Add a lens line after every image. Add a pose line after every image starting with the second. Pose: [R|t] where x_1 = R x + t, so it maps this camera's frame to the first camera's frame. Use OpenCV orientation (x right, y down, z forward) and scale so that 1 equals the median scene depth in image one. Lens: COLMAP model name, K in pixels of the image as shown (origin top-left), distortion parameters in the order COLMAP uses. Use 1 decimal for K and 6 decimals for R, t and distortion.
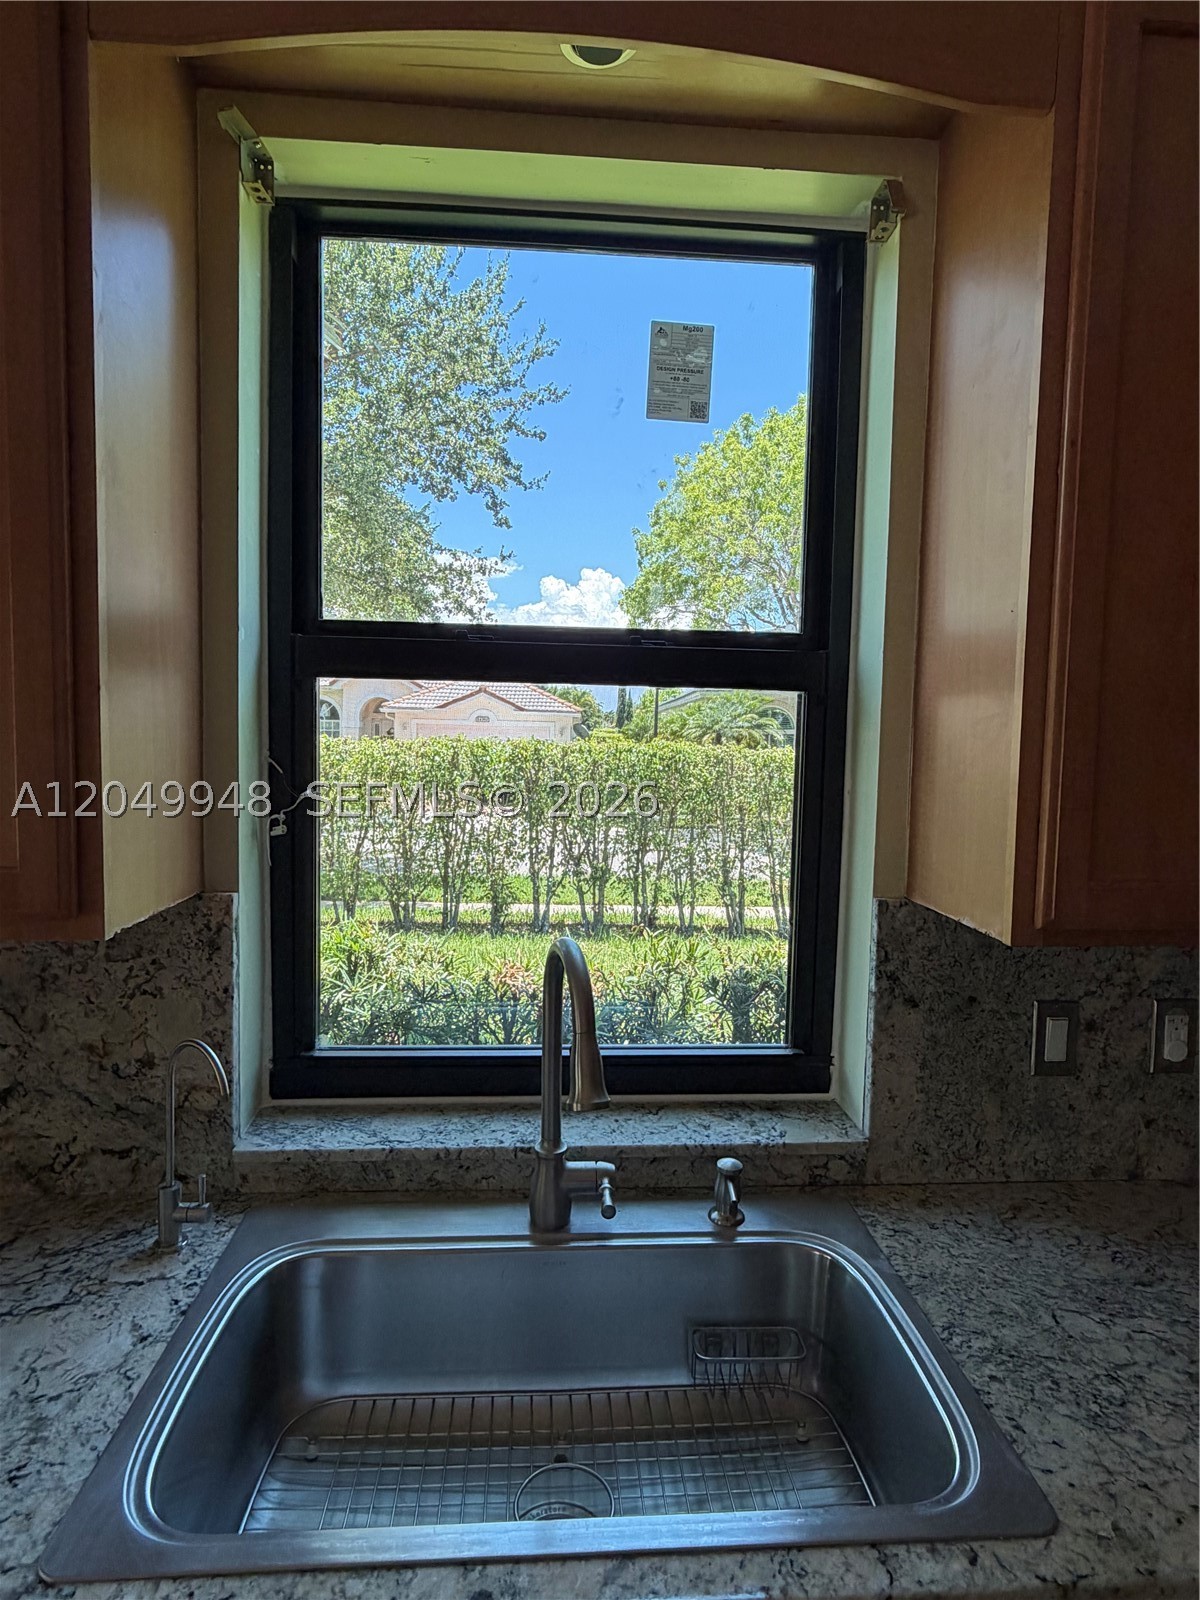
lens RADIAL K [[898.1, 0, 603.4], [0, 898.1, 795.7], [0, 0, 1]] dist [-0.010371, 0.000668]
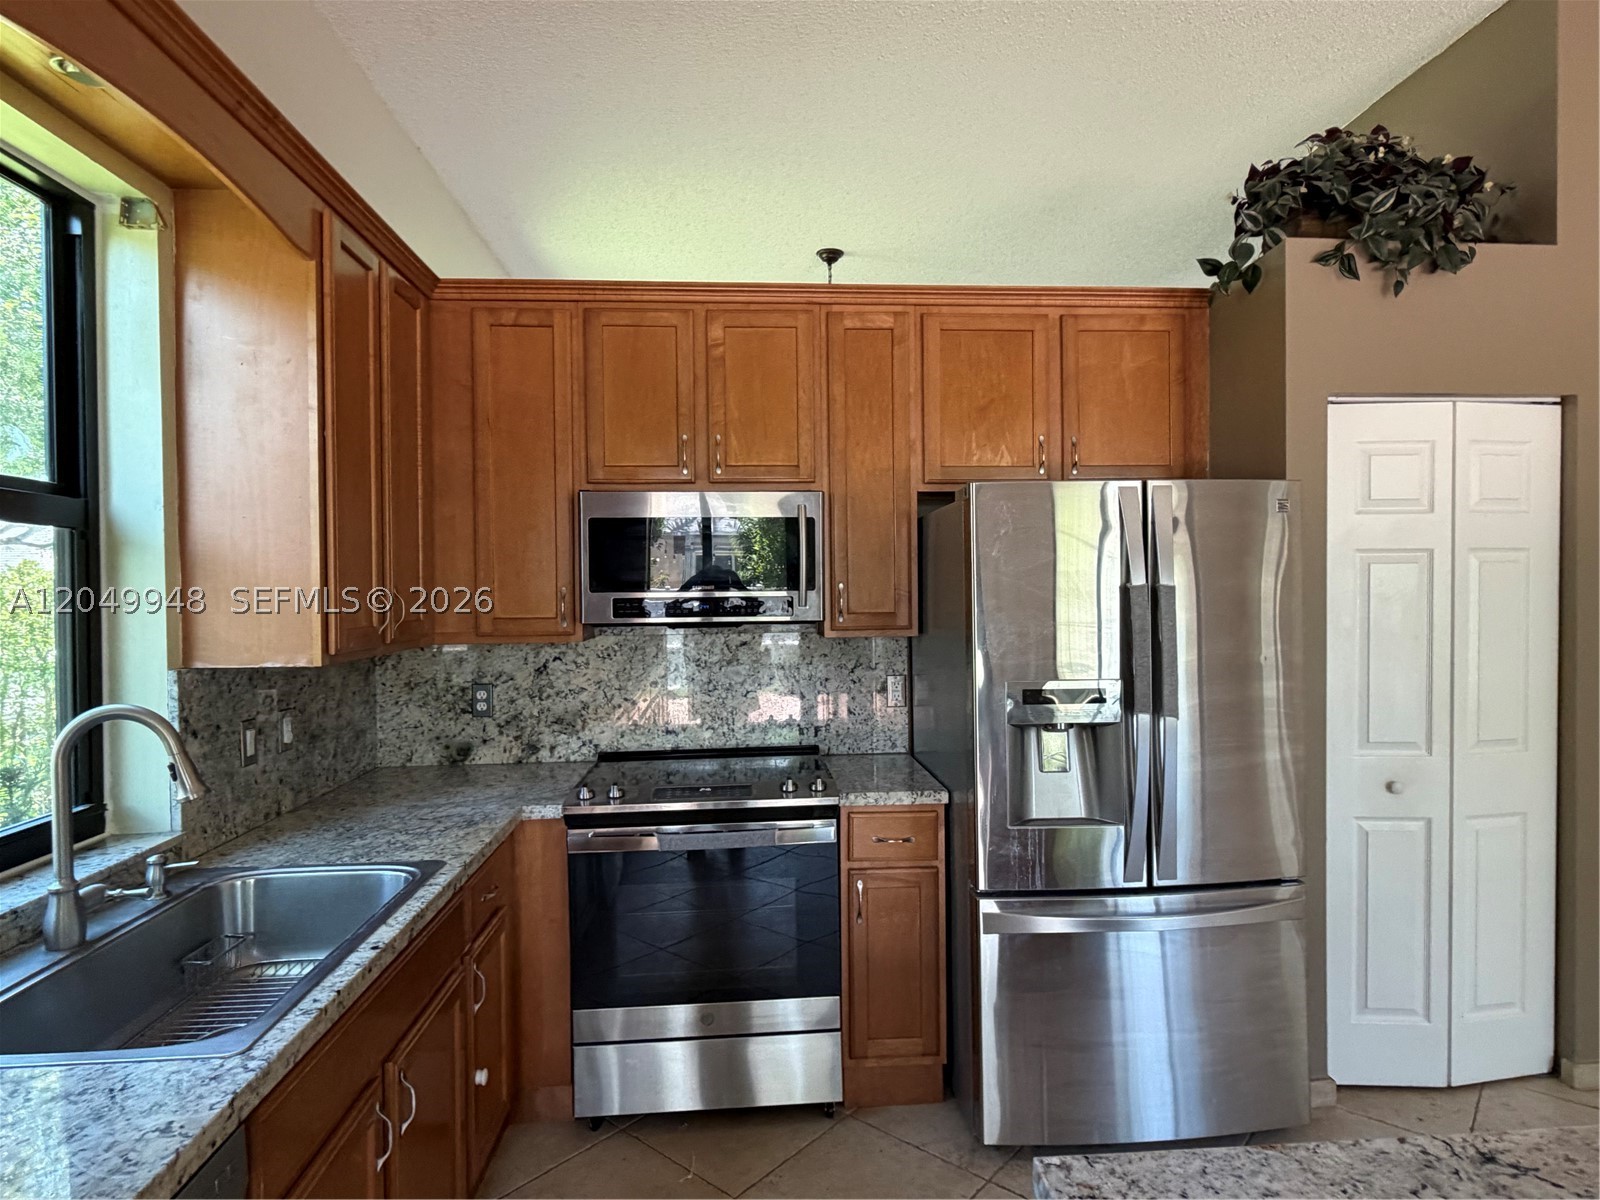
lens RADIAL K [[898.1, 0, 800.9], [0, 898.1, 598.1], [0, 0, 1]] dist [-0.010371, 0.000668]
pose [[-0.002545, -0.033705, 0.999429, -1.267432], [0.077737, 0.996401, 0.033801, 0.026940], [-0.996971, 0.077779, 0.000084, -0.061573]]
